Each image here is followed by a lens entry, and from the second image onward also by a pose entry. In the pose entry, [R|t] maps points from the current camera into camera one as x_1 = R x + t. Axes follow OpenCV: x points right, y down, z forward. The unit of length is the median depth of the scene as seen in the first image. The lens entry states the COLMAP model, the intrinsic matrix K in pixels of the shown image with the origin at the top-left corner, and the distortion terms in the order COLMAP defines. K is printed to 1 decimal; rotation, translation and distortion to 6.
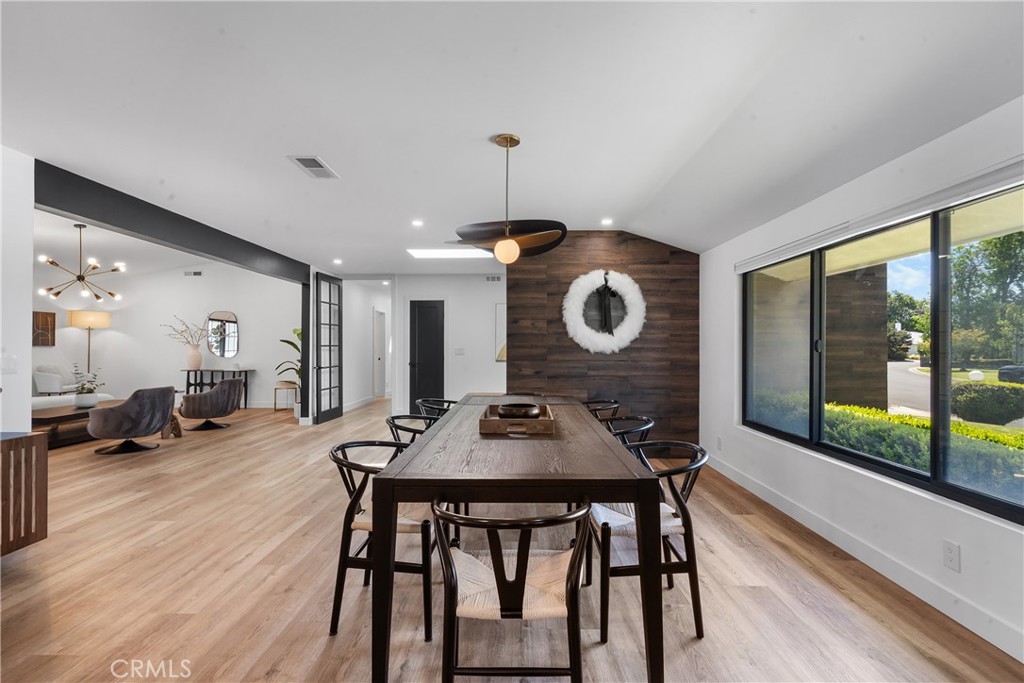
lens RADIAL K [[474.0, 0, 503.6], [0, 474.0, 341.7], [0, 0, 1]] dist [0.007416, -0.001238]
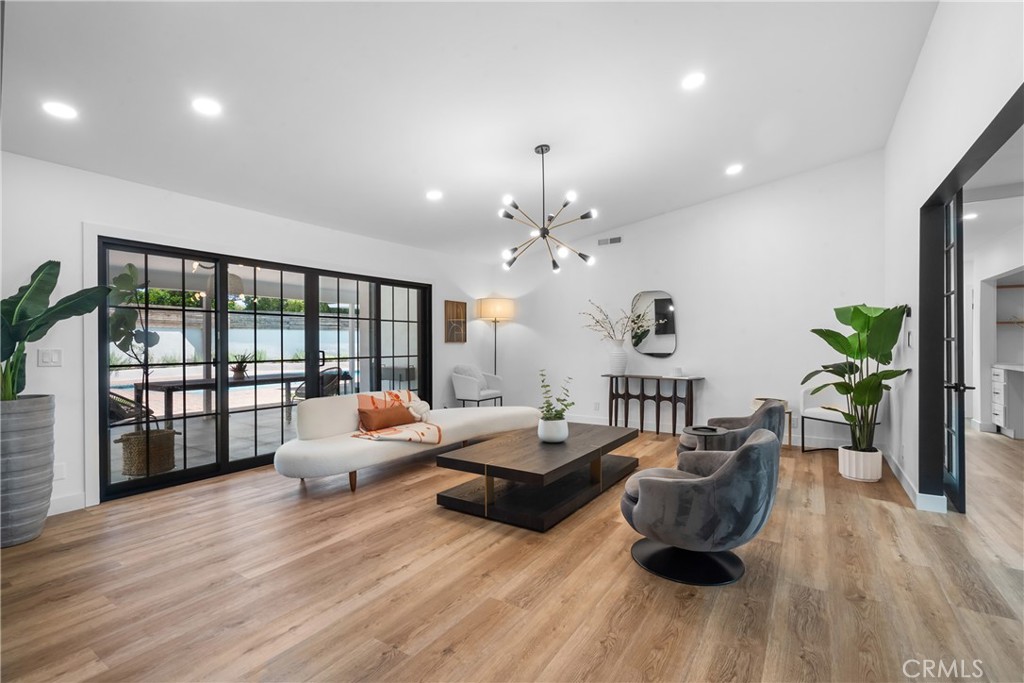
lens RADIAL K [[474.0, 0, 510.7], [0, 474.0, 338.6], [0, 0, 1]] dist [0.007416, -0.001238]
pose [[0.860666, -0.007228, -0.509118, -0.436771], [0.008609, 0.999963, 0.000356, 0.003133], [0.509096, -0.004689, 0.860697, 0.317604]]
